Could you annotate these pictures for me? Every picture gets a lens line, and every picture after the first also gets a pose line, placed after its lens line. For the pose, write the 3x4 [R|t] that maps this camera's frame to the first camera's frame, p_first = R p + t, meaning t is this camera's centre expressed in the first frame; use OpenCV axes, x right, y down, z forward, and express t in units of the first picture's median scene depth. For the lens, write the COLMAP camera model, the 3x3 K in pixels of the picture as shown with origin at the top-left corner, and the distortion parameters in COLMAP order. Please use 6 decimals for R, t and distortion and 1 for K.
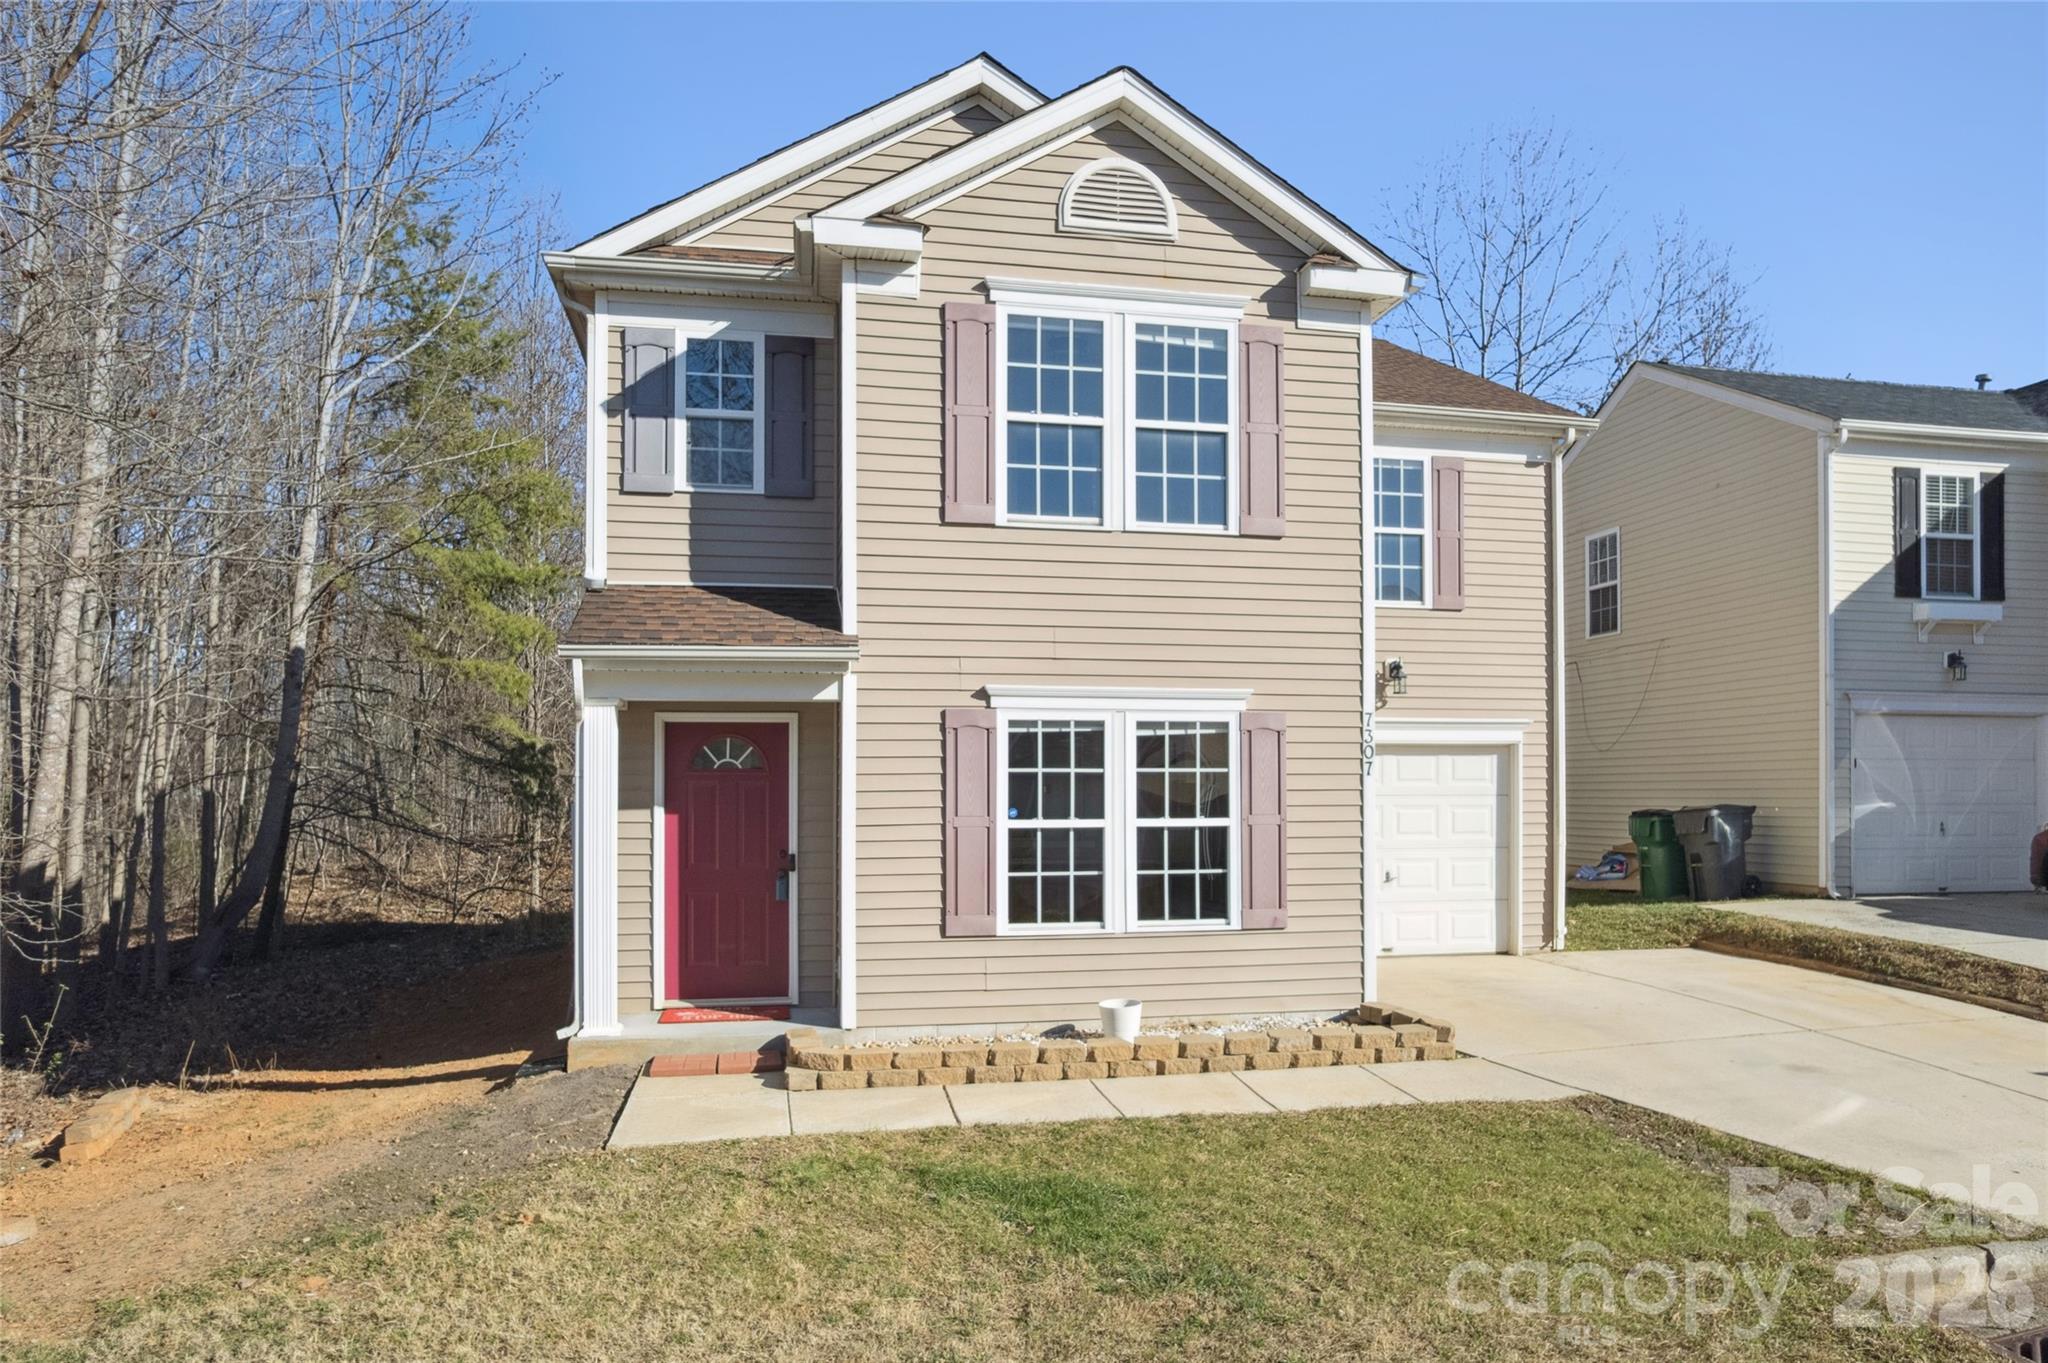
lens RADIAL K [[1296.1, 0, 1041.5], [0, 1296.1, 775.4], [0, 0, 1]] dist [-0.038473, 0.023202]
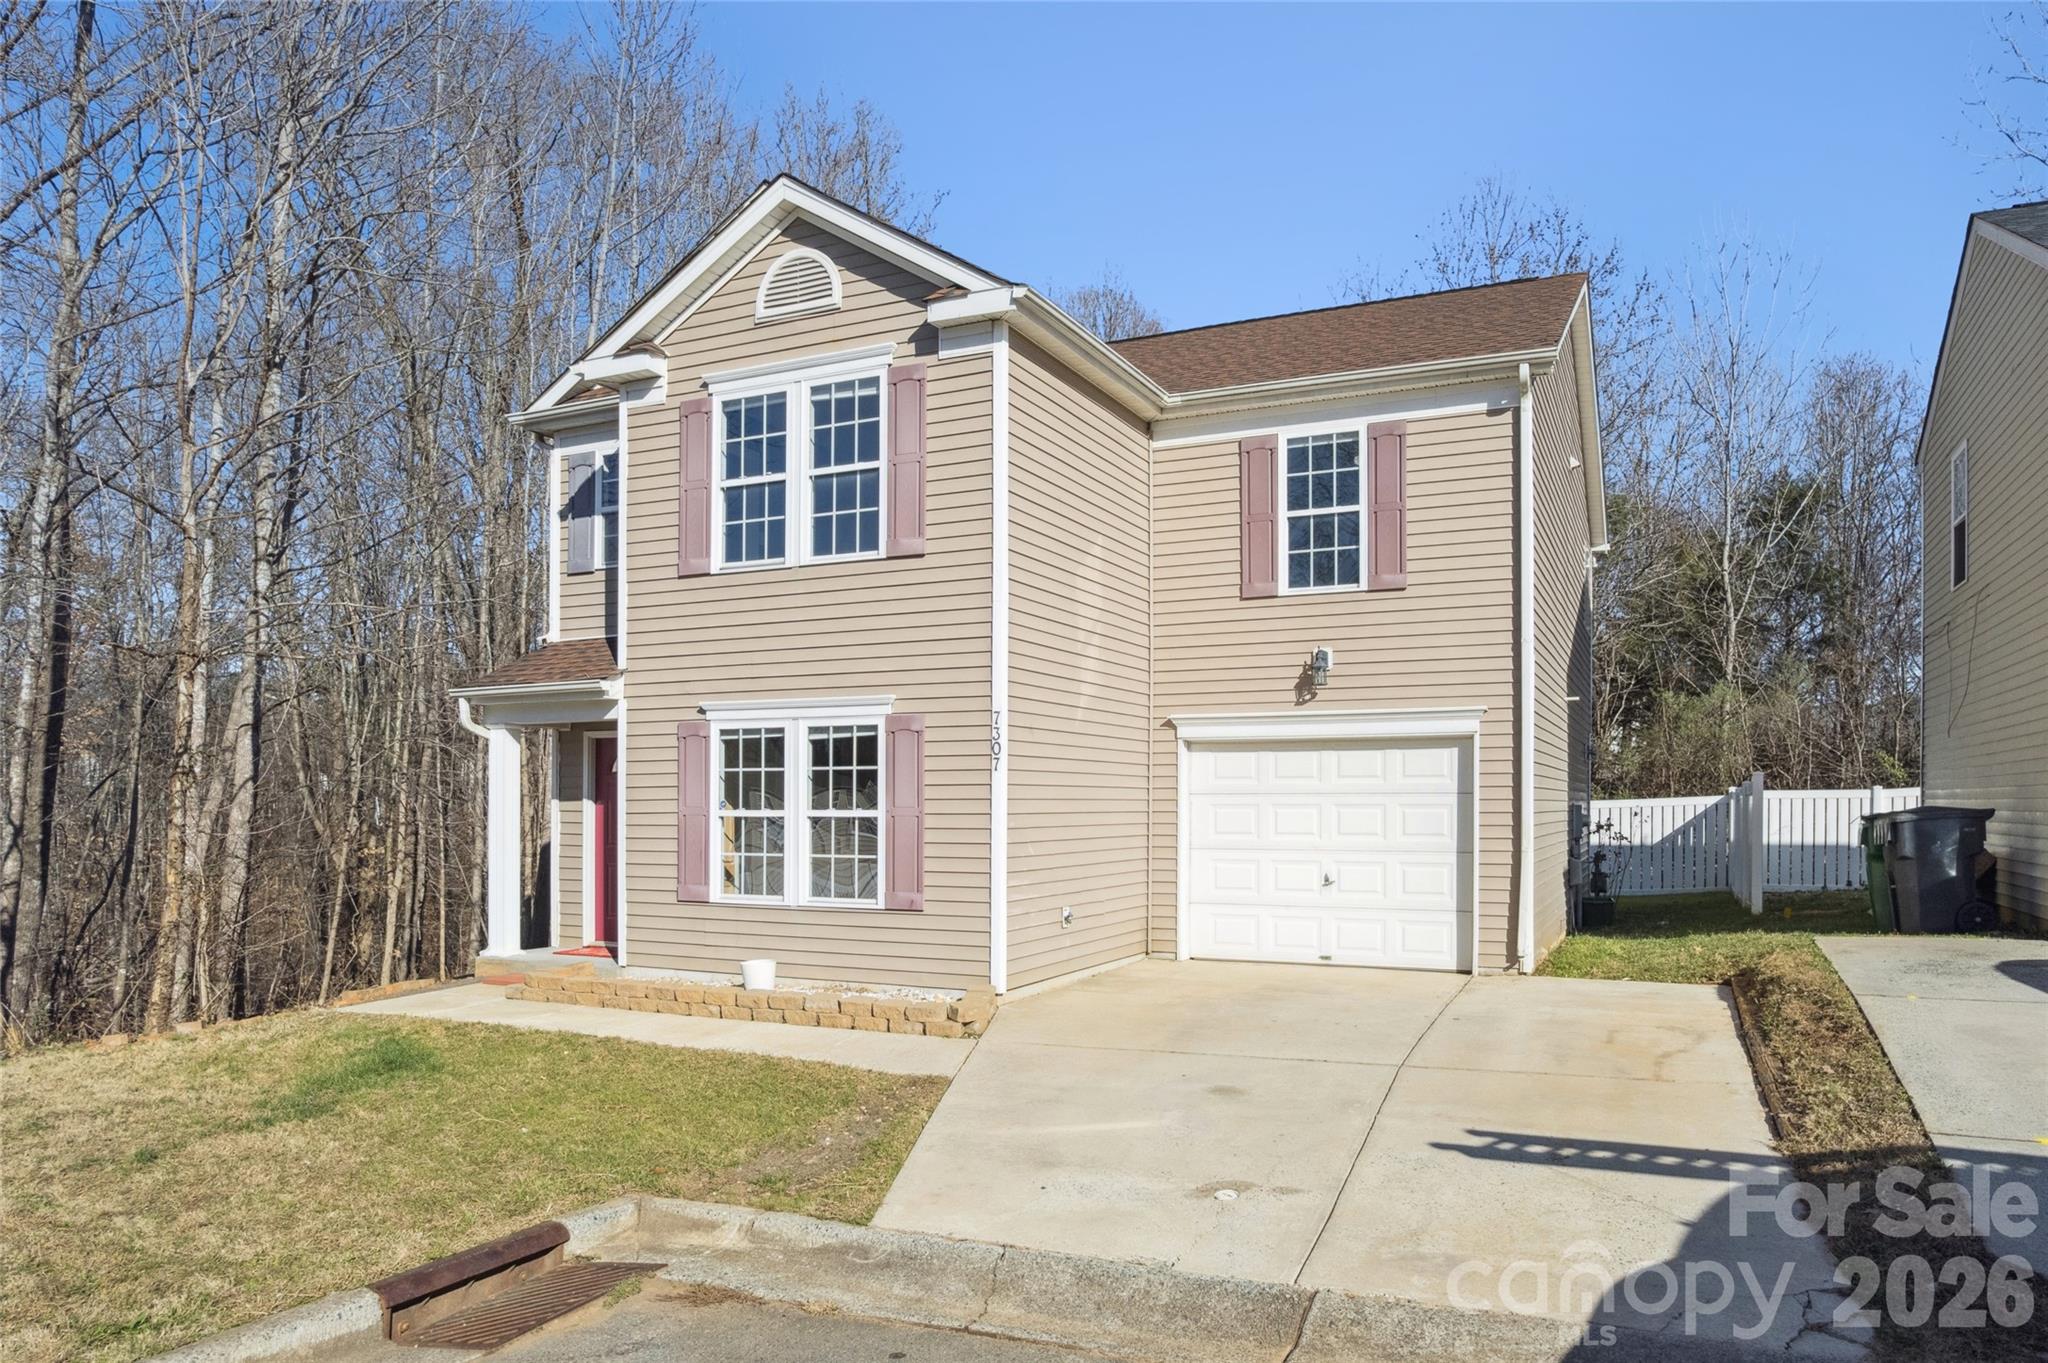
lens RADIAL K [[1296.1, 0, 1067.7], [0, 1296.1, 803.0], [0, 0, 1]] dist [-0.038473, 0.023202]
pose [[0.812822, 0.003398, -0.582502, 0.935999], [0.005064, 0.999904, 0.012901, 0.013038], [0.582490, -0.013436, 0.812727, 0.177832]]
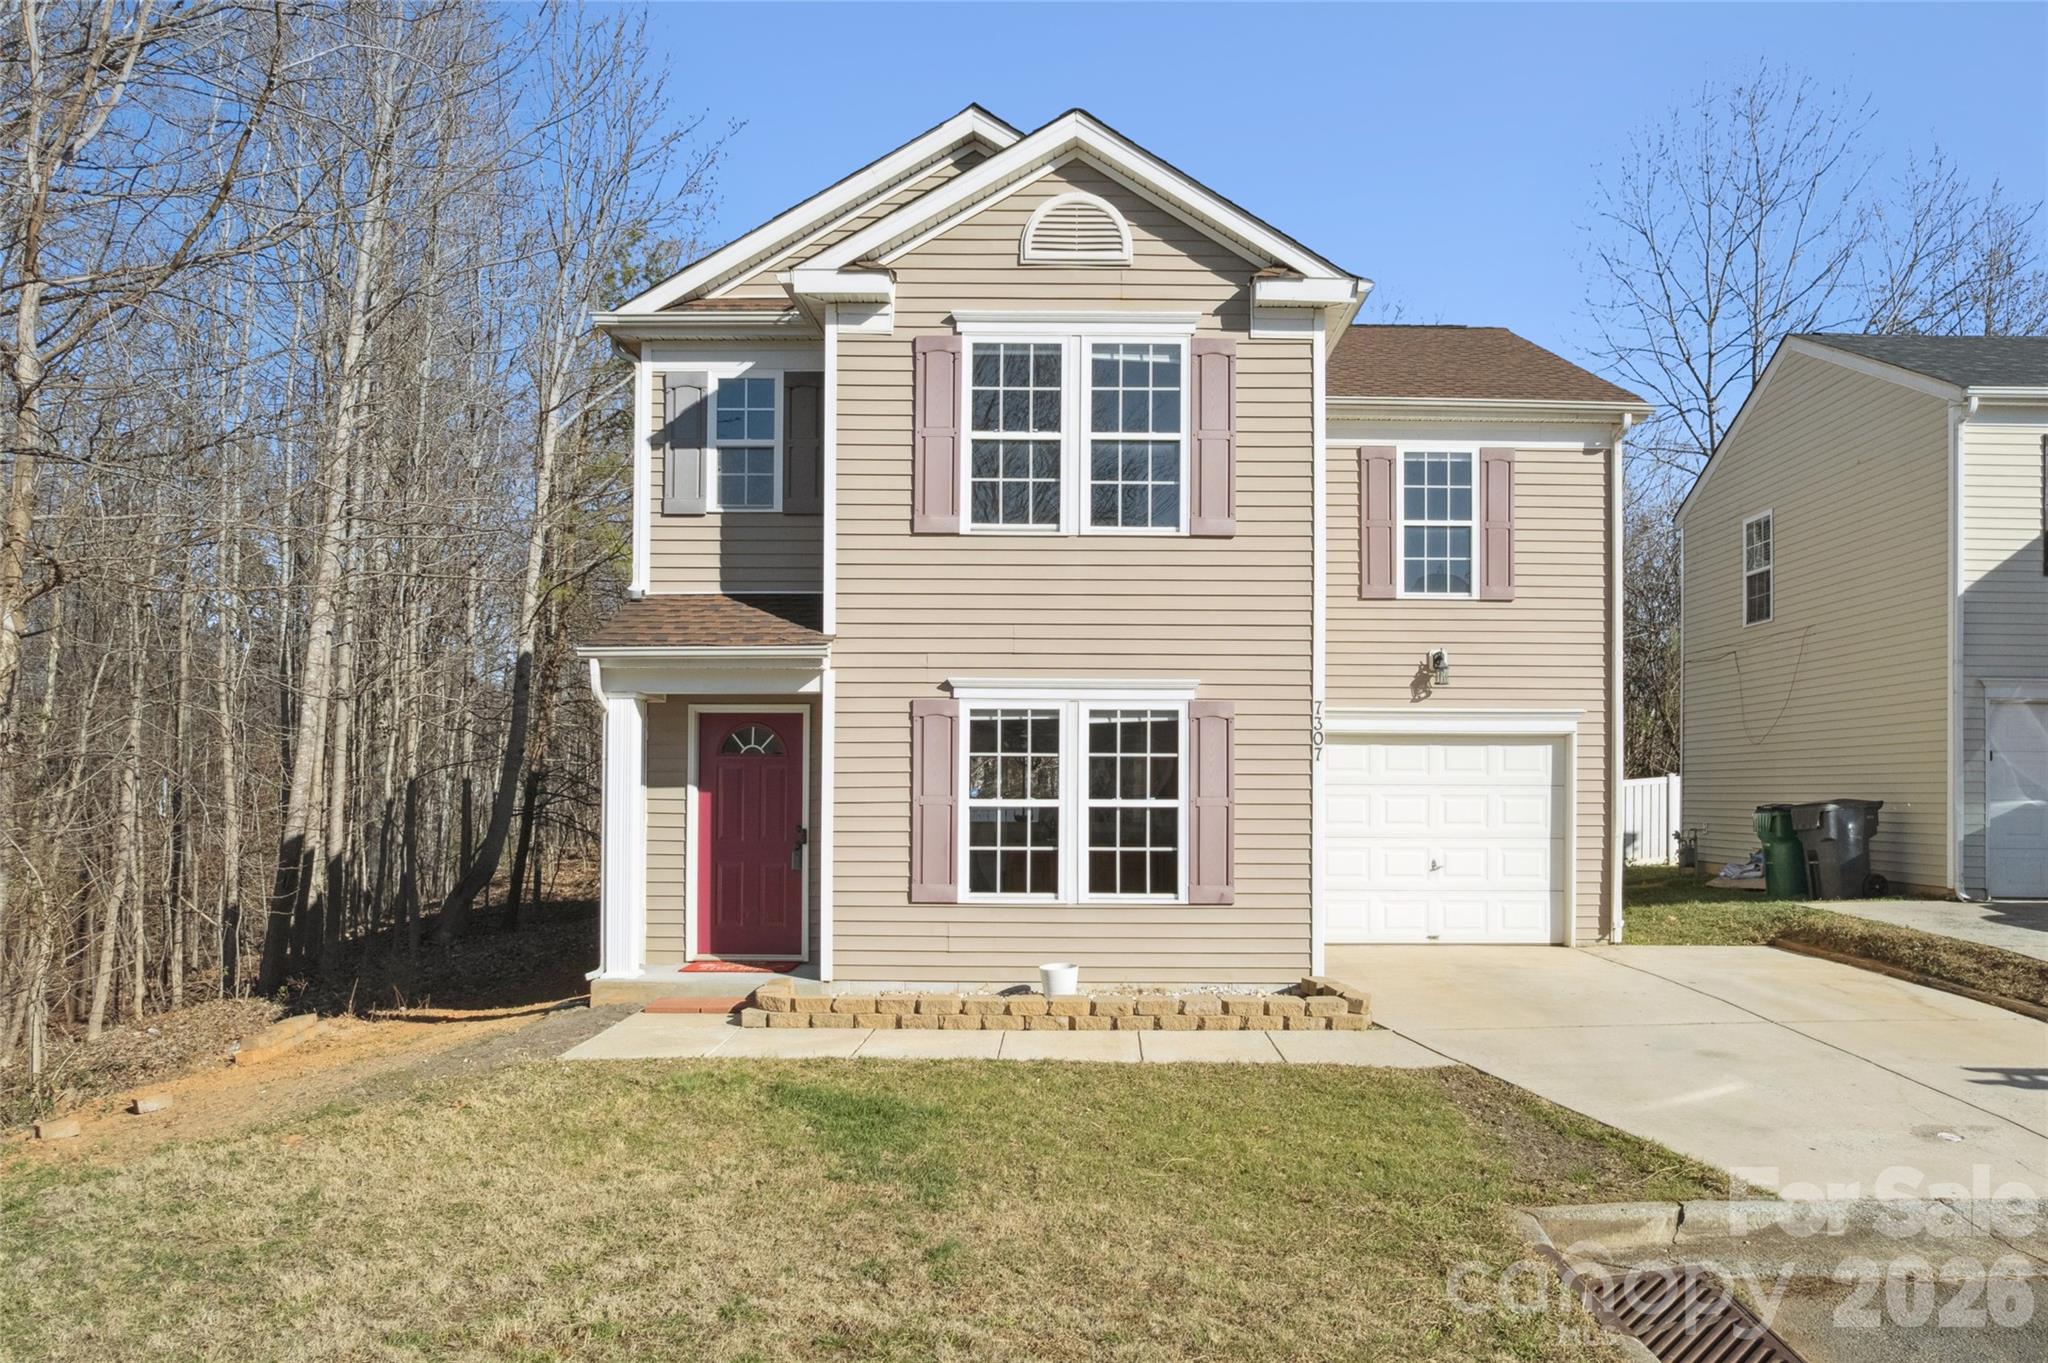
lens RADIAL K [[1296.1, 0, 1080.9], [0, 1296.1, 783.7], [0, 0, 1]] dist [-0.038473, 0.023202]
pose [[0.980518, 0.006332, -0.196325, 0.276363], [-0.005032, 0.999962, 0.007122, 0.012445], [0.196363, -0.005996, 0.980513, -0.069356]]
